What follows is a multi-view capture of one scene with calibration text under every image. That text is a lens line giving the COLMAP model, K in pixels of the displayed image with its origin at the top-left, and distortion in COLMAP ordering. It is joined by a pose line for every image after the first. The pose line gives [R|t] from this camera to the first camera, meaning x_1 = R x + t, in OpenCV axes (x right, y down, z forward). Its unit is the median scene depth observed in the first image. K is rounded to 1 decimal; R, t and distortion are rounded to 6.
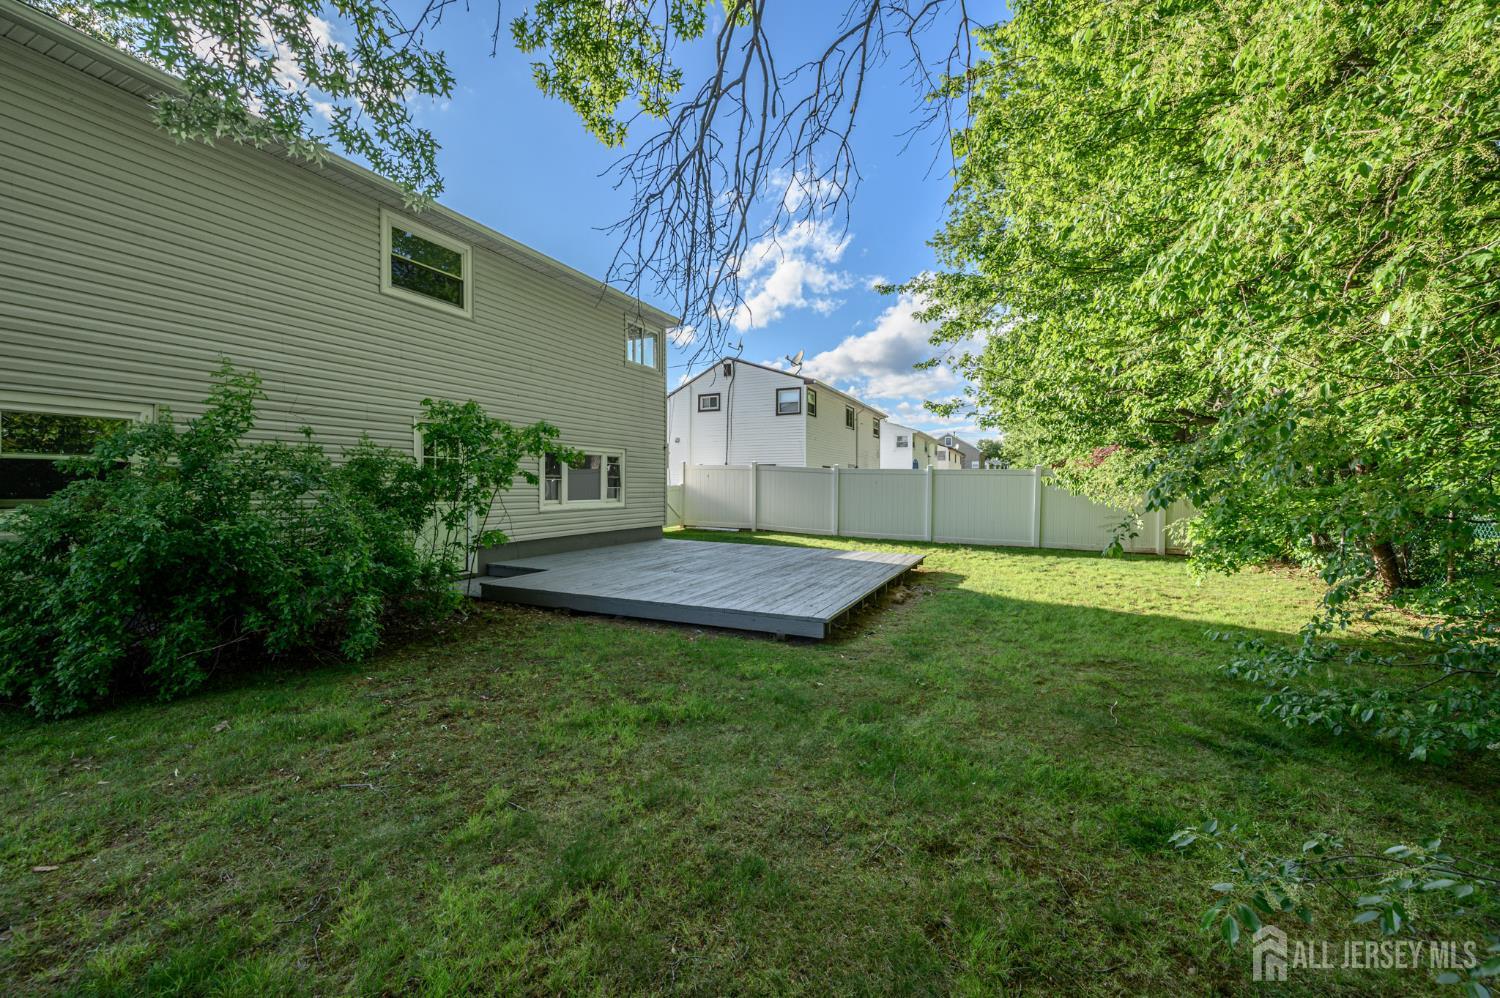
lens RADIAL K [[589.8, 0, 749.4], [0, 589.8, 494.7], [0, 0, 1]] dist [-0.000575, -0.000094]
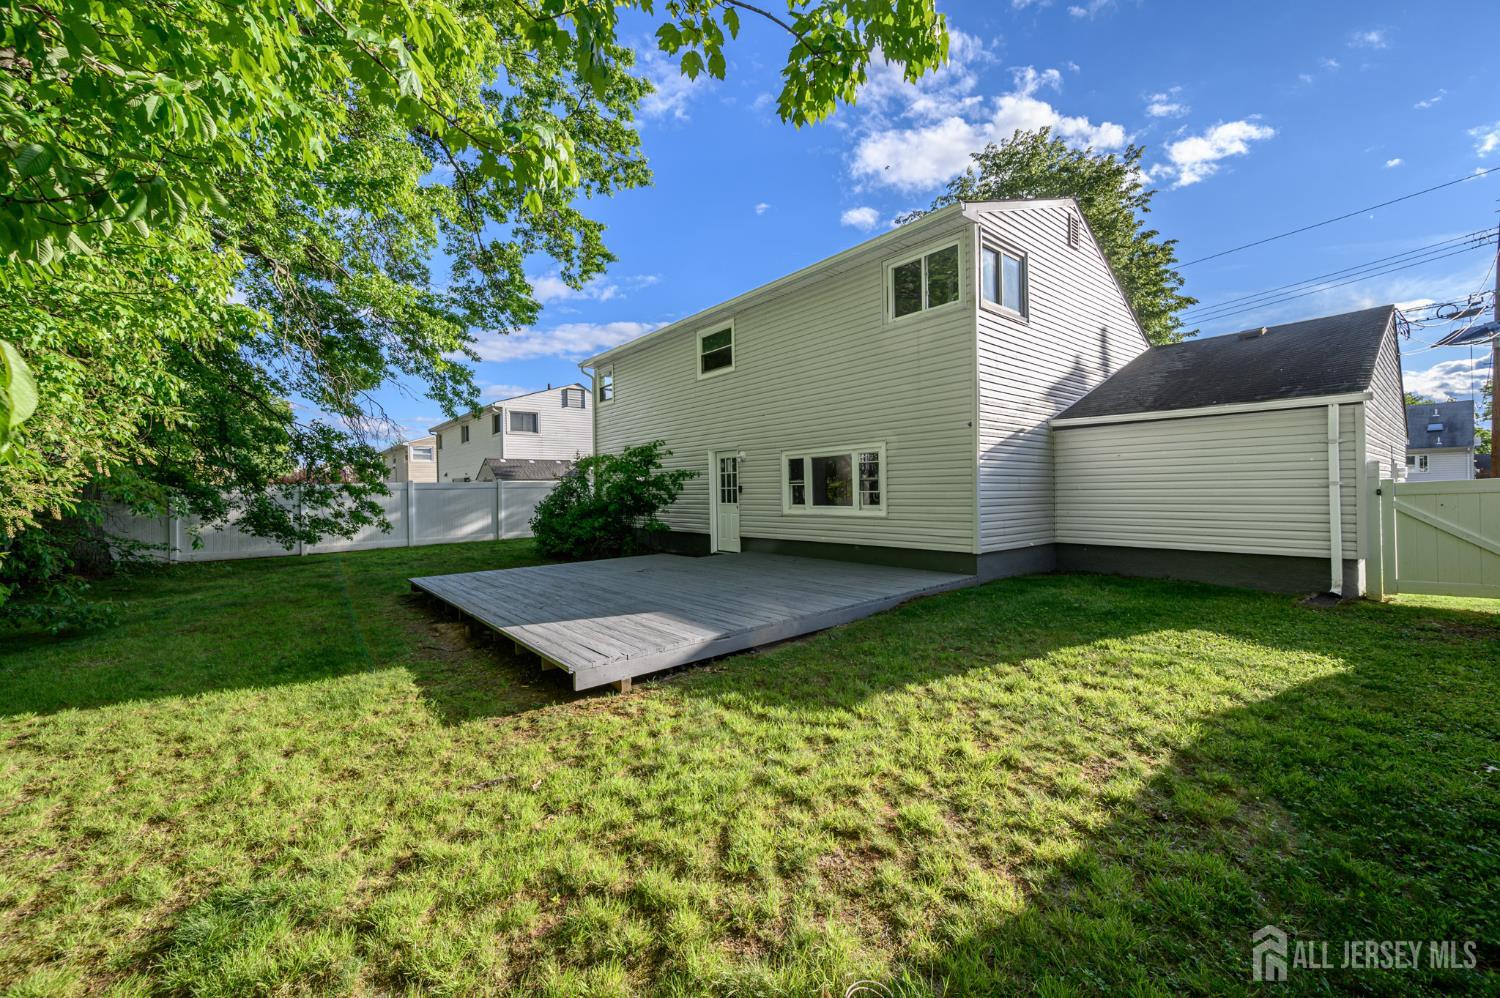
lens RADIAL K [[589.8, 0, 749.4], [0, 589.8, 494.7], [0, 0, 1]] dist [-0.000575, -0.000094]
pose [[-0.427465, 0.008630, -0.903991, 0.582033], [-0.003602, 0.999930, 0.011249, -0.016977], [0.904025, 0.008065, -0.427404, 1.234422]]
